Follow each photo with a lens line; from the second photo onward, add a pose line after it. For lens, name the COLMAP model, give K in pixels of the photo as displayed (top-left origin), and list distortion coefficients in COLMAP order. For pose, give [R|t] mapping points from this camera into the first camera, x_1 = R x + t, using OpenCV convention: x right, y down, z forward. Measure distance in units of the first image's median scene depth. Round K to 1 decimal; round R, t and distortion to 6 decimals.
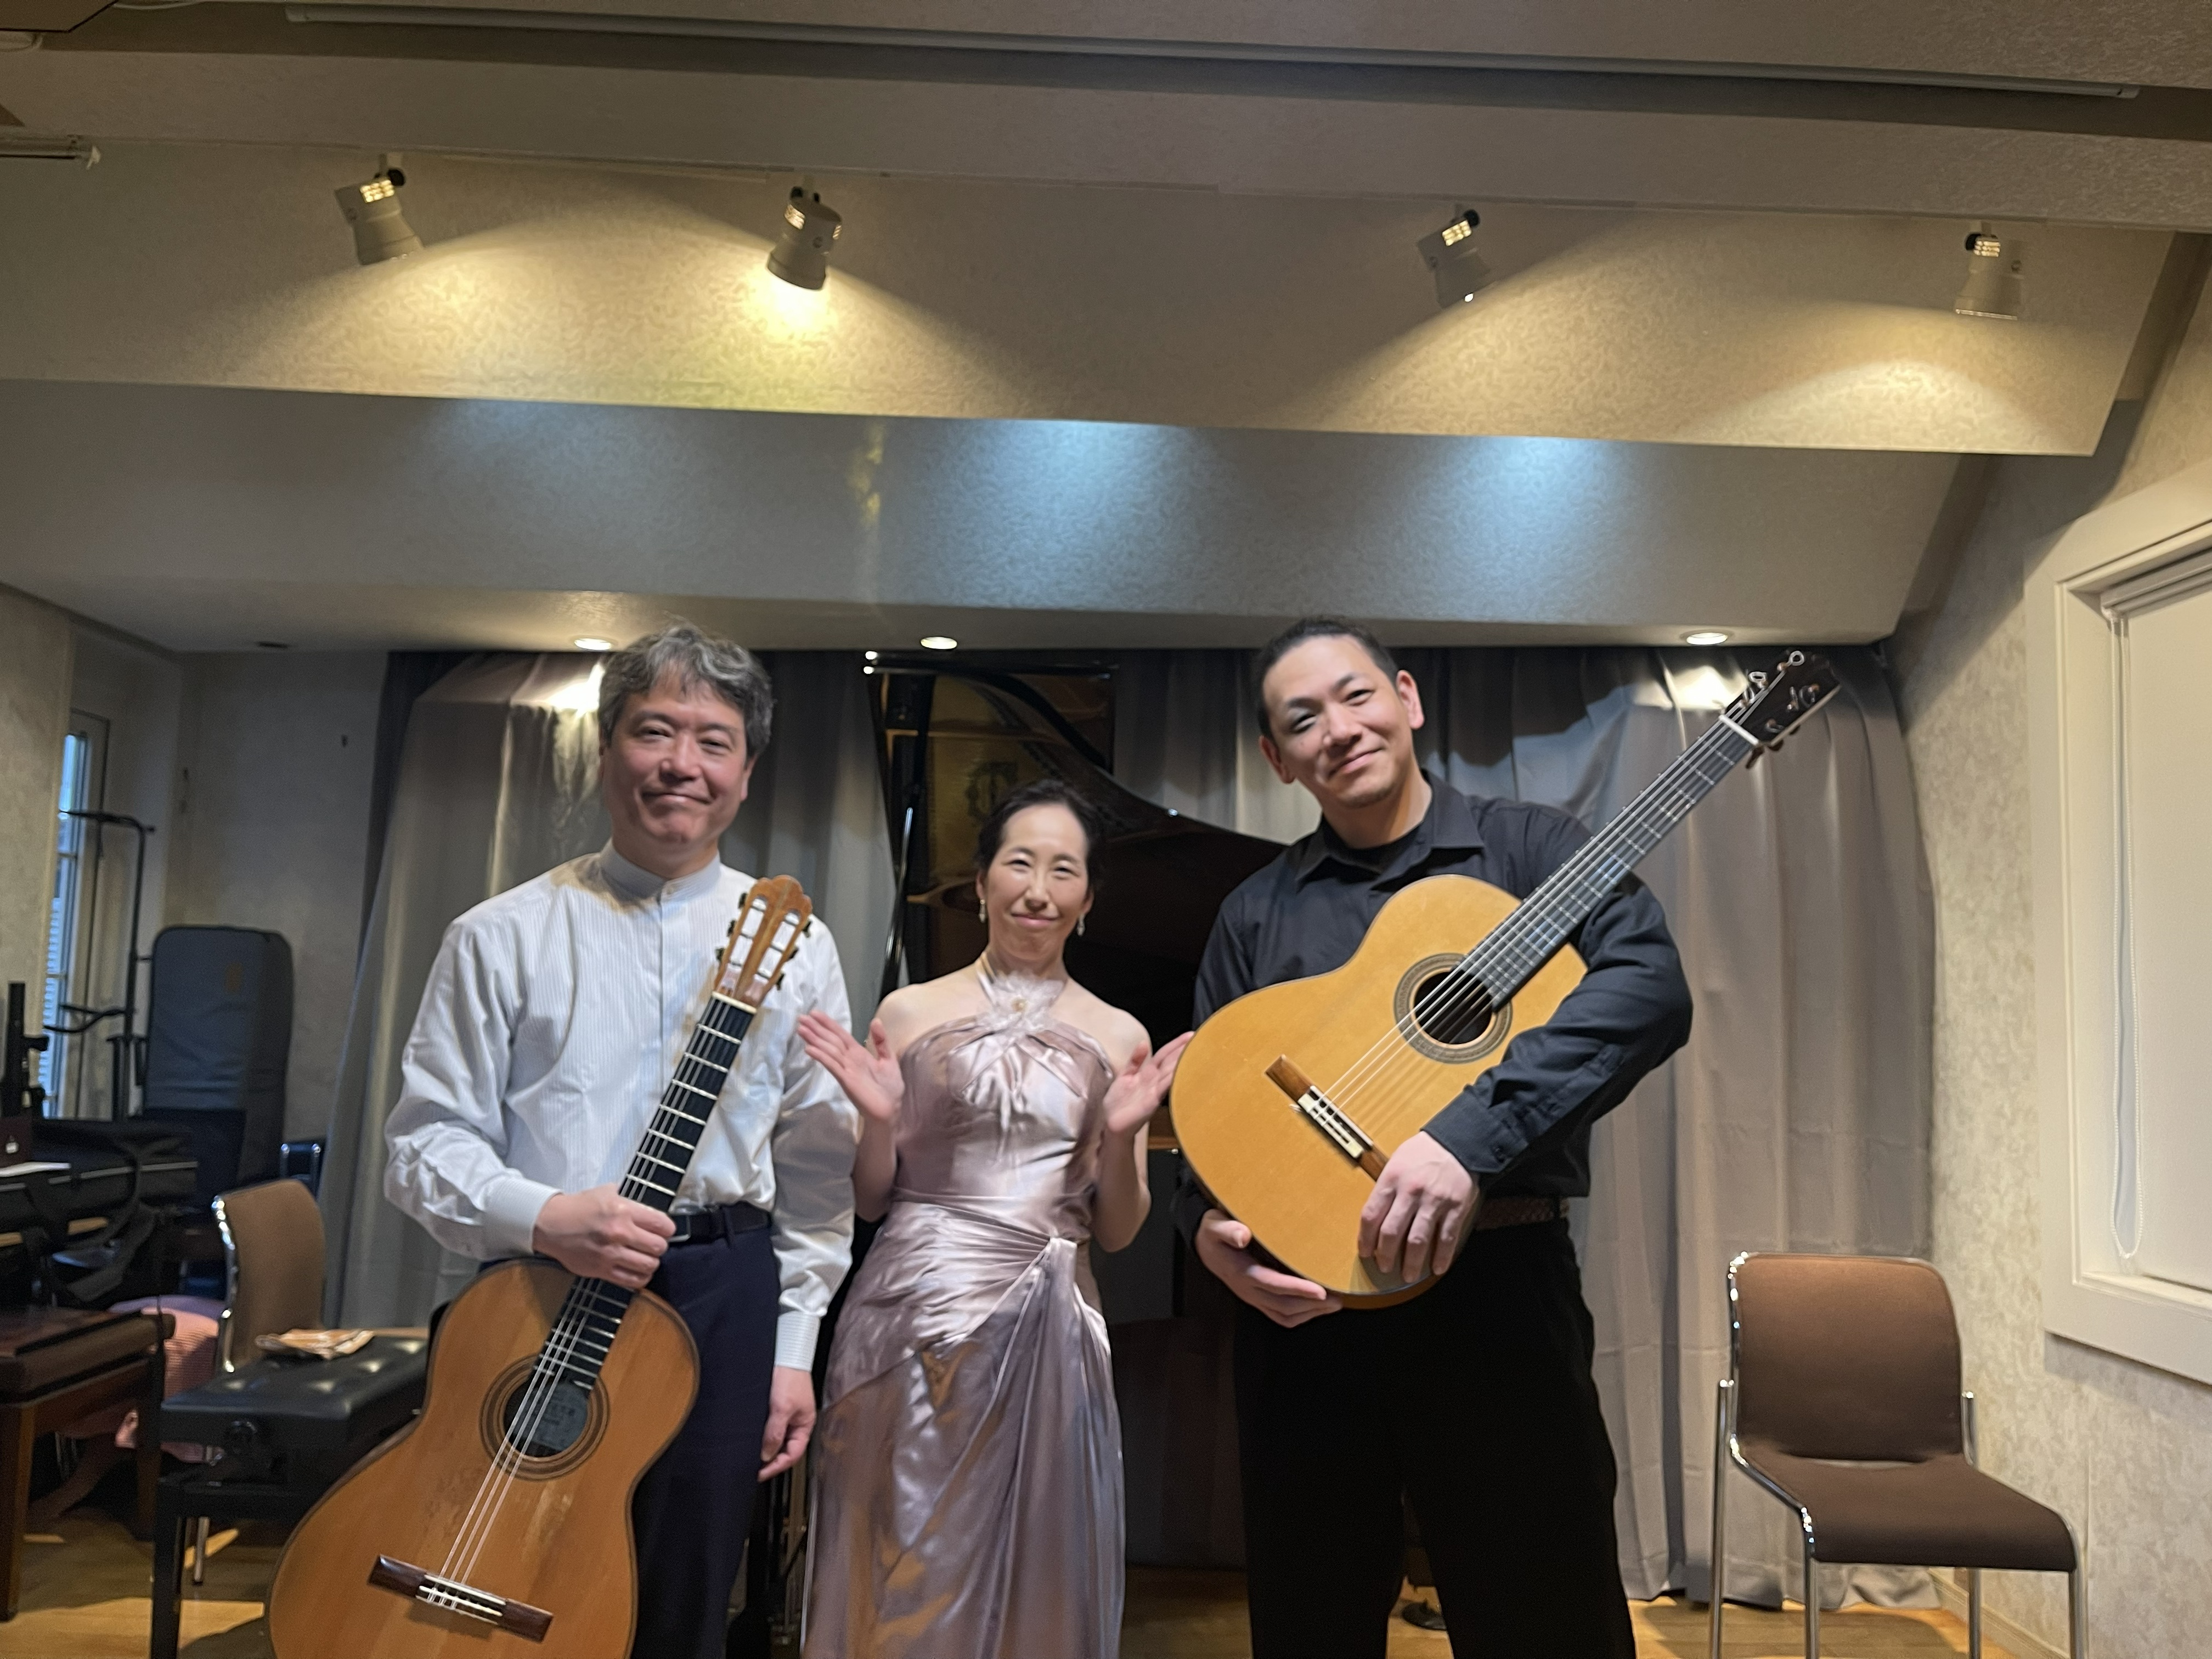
lens RADIAL K [[1745.8, 0, 1106.0], [0, 1745.8, 829.5], [0, 0, 1]] dist [0.054132, -0.094842]
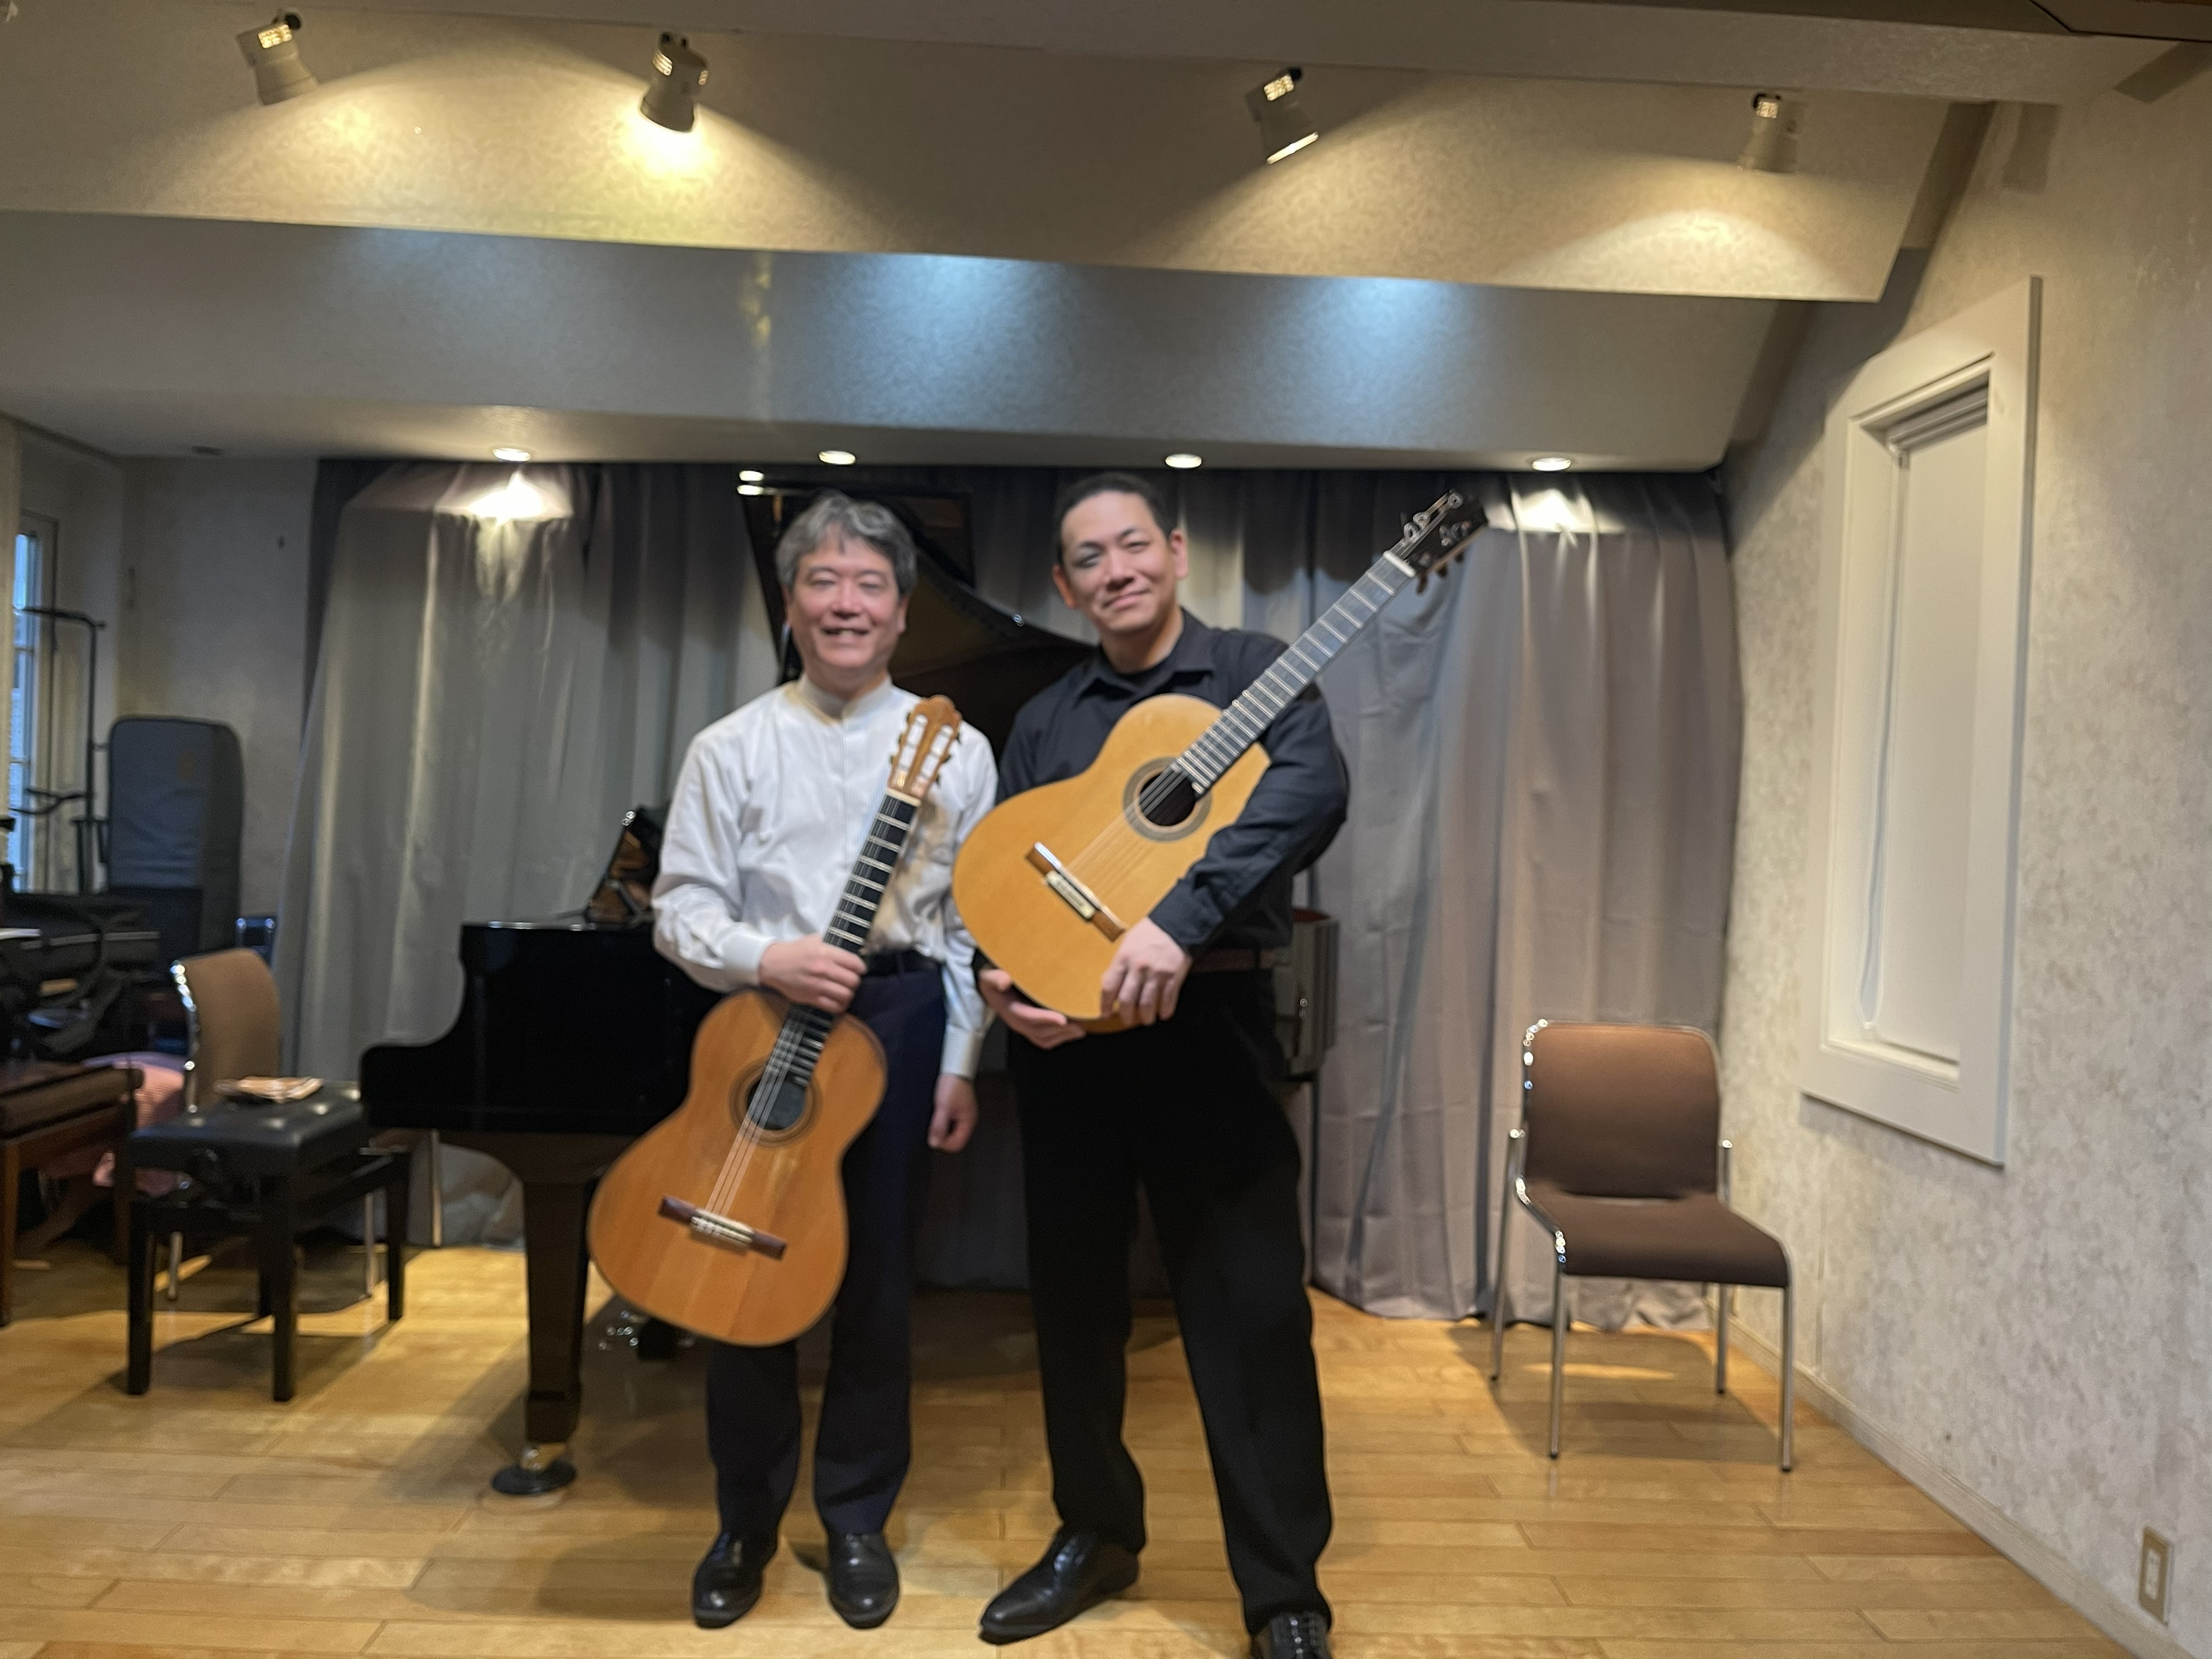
lens RADIAL K [[1745.8, 0, 1106.0], [0, 1745.8, 829.5], [0, 0, 1]] dist [0.054132, -0.094842]
pose [[0.999875, 0.009840, 0.012359, 0.070517], [-0.011171, 0.993562, 0.112736, -0.005683], [-0.011170, -0.112860, 0.993548, -0.103894]]
